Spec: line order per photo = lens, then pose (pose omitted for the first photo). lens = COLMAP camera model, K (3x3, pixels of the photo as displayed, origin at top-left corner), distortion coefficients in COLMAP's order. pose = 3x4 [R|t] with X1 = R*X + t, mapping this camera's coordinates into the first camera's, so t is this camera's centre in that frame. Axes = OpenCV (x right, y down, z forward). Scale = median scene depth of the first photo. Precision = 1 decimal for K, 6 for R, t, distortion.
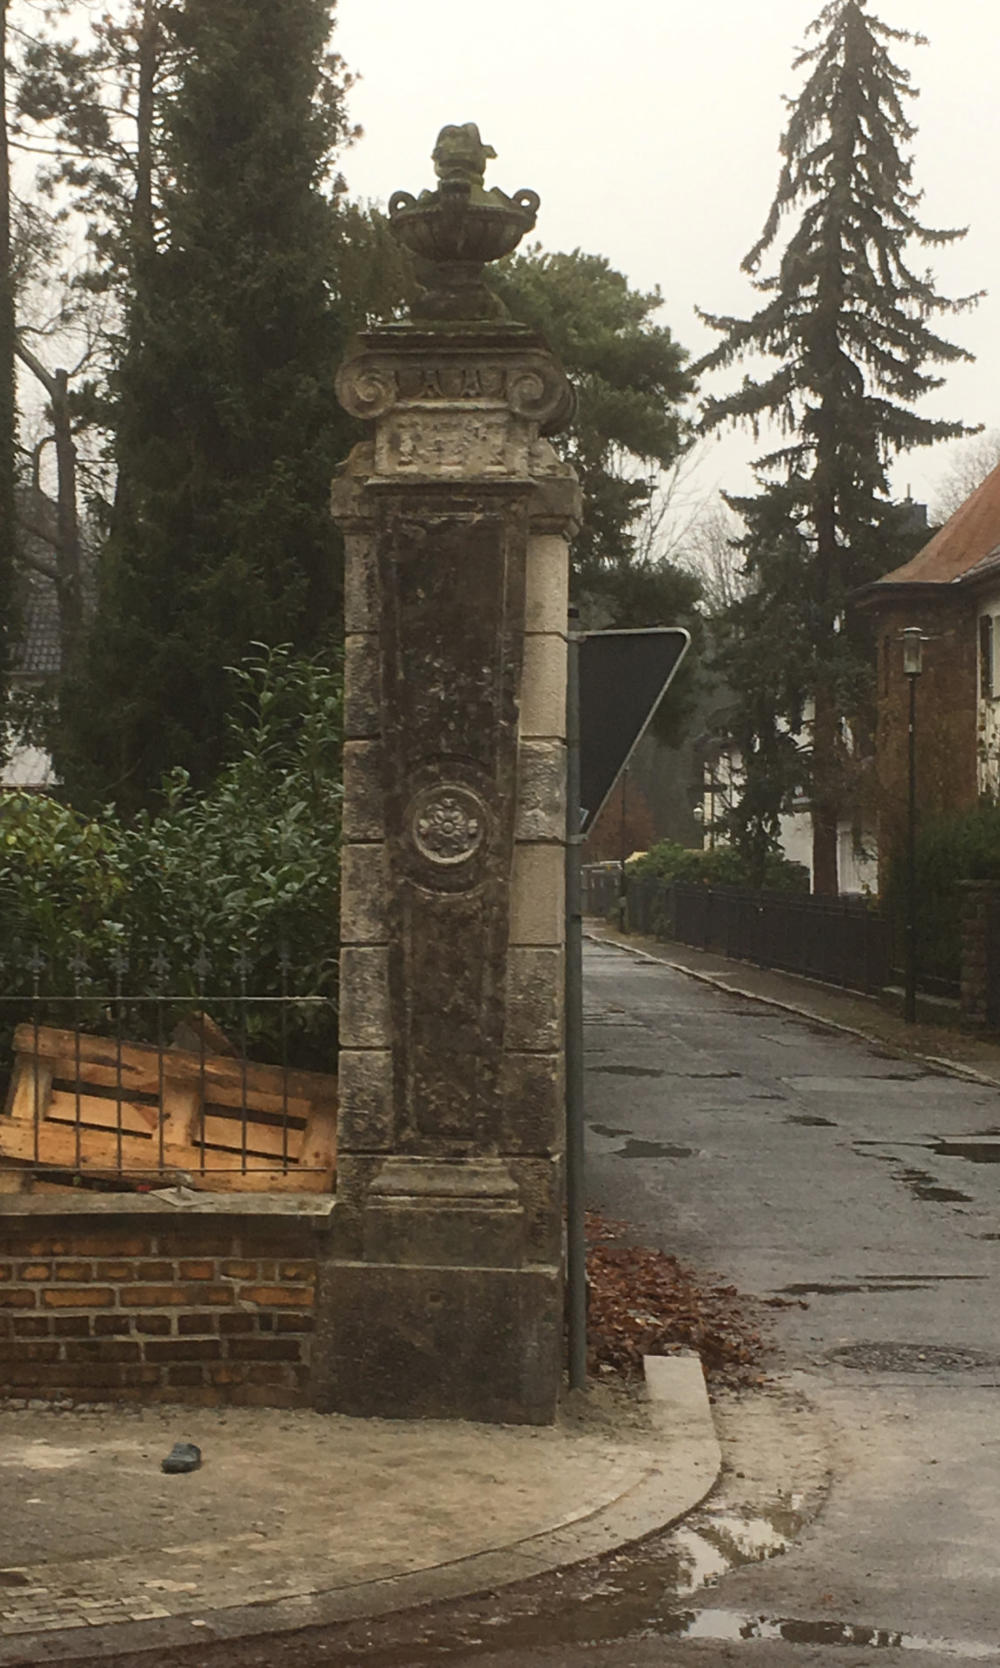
lens RADIAL K [[3443.0, 0, 500.3], [0, 3443.0, 832.5], [0, 0, 1]] dist [0.052715, 0.000000]
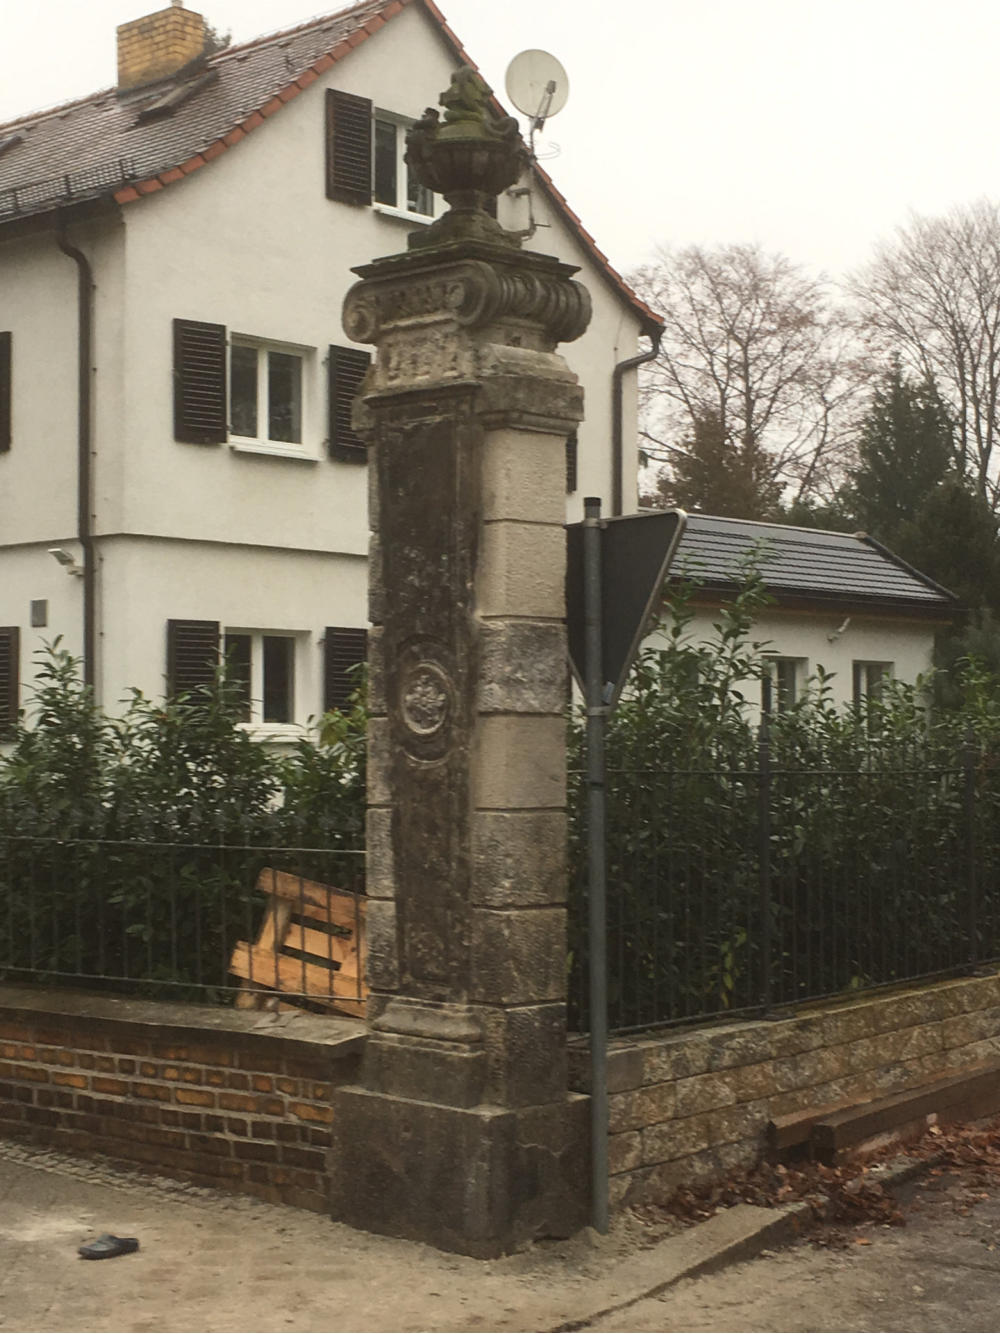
lens RADIAL K [[2198.6, 0, 499.9], [0, 2198.6, 668.2], [0, 0, 1]] dist [0.012741, 0.000000]
pose [[0.800168, -0.023721, -0.599306, 0.426726], [0.003474, 0.999384, -0.034917, 0.012619], [0.599765, 0.025858, 0.799758, 0.448570]]
